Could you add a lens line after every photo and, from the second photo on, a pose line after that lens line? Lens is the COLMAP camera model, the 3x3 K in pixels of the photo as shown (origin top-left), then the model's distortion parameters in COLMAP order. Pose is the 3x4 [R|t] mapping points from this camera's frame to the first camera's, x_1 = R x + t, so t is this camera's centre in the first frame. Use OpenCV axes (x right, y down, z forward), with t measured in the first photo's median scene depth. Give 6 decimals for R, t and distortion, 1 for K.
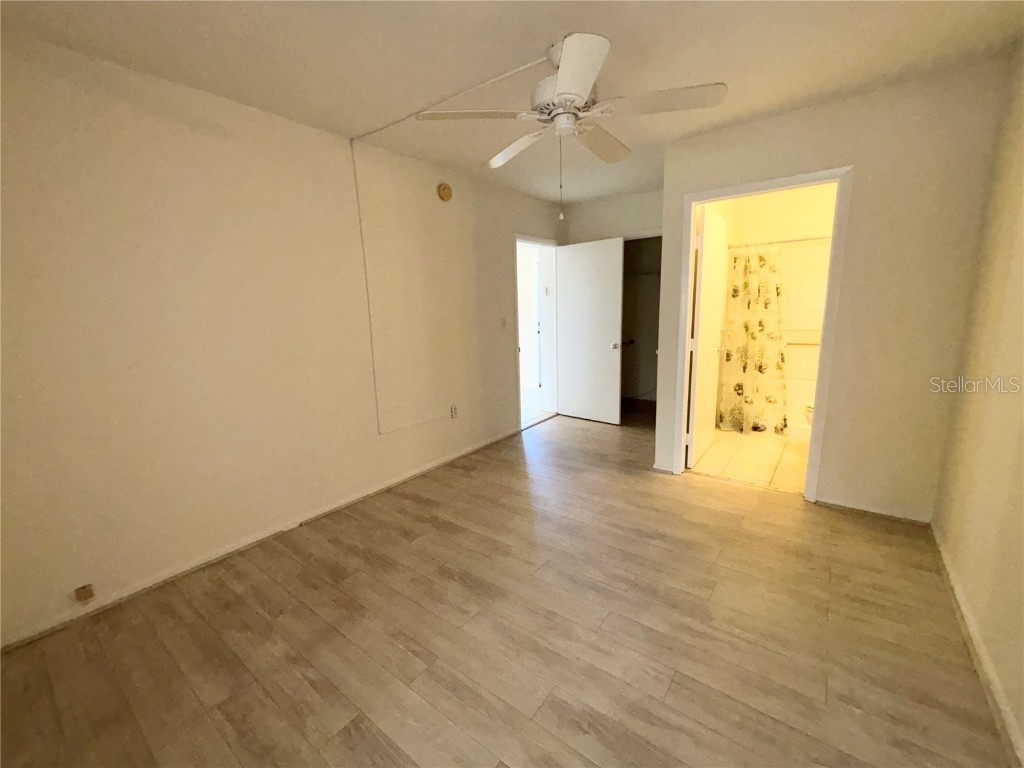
lens RADIAL K [[419.1, 0, 512.5], [0, 419.1, 379.5], [0, 0, 1]] dist [-0.000421, 0.000127]
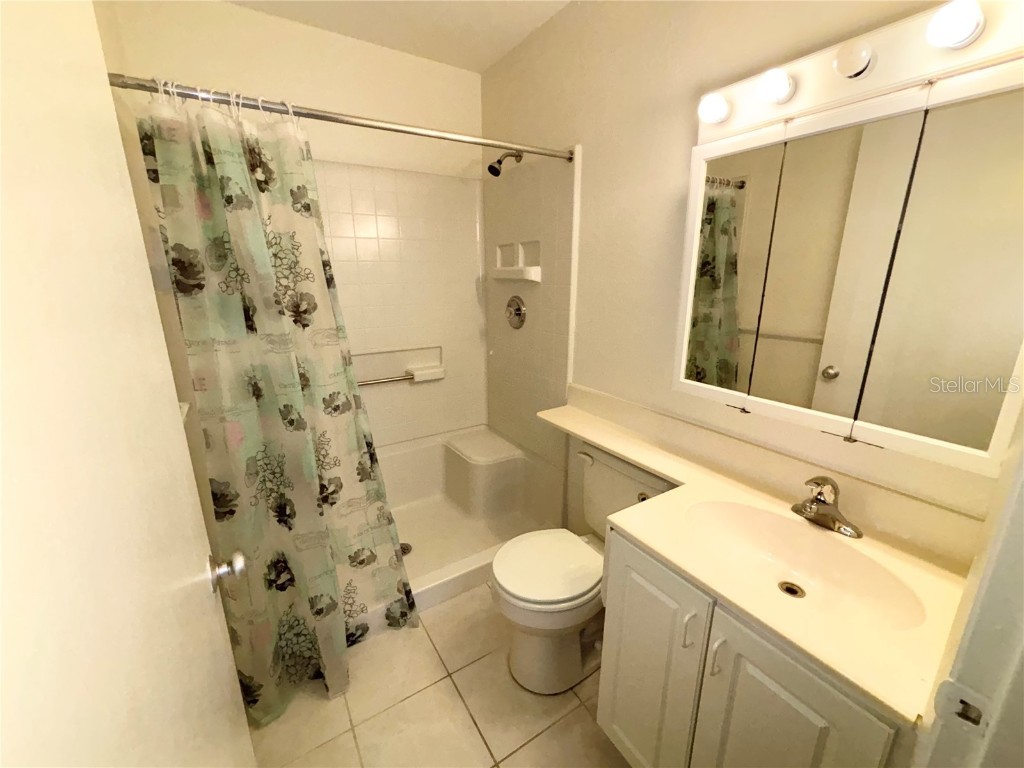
lens RADIAL K [[419.1, 0, 510.7], [0, 419.1, 385.2], [0, 0, 1]] dist [-0.000421, 0.000127]
pose [[0.343653, -0.210503, 0.915200, 0.346222], [0.165201, 0.972907, 0.161744, -0.148503], [-0.924452, 0.095608, 0.369117, 0.722983]]
